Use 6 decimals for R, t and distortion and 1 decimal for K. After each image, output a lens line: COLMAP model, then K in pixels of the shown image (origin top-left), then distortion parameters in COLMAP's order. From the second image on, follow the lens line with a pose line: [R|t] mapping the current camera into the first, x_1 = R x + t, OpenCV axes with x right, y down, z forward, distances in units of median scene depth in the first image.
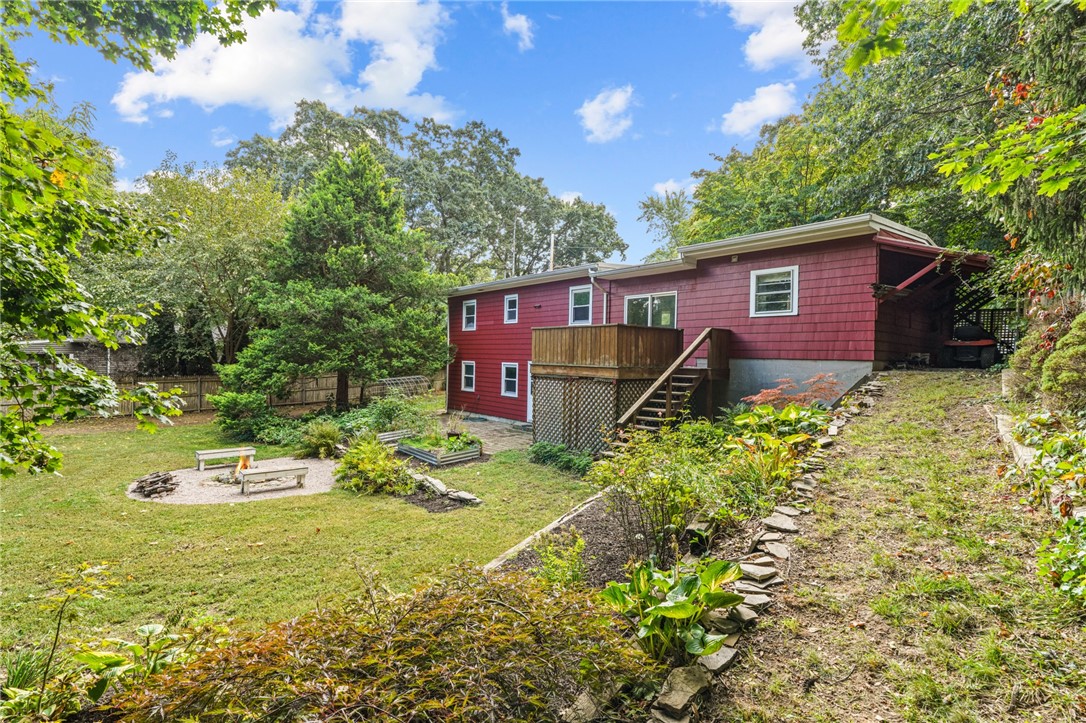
lens RADIAL K [[502.4, 0, 543.0], [0, 502.4, 361.5], [0, 0, 1]] dist [-0.012848, 0.017999]
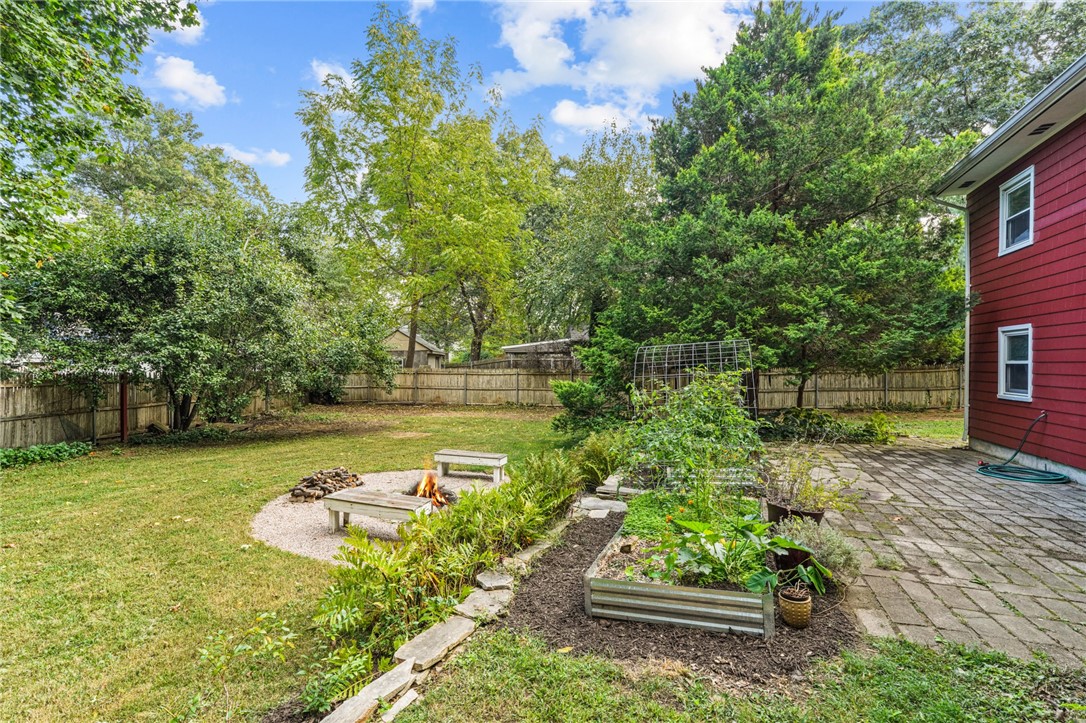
lens RADIAL K [[502.4, 0, 543.0], [0, 502.4, 361.5], [0, 0, 1]] dist [-0.012848, 0.017999]
pose [[0.481786, -0.018171, -0.876100, 0.024903], [-0.005990, 0.999693, -0.024029, 0.040729], [0.876268, 0.016824, 0.481530, 0.476486]]
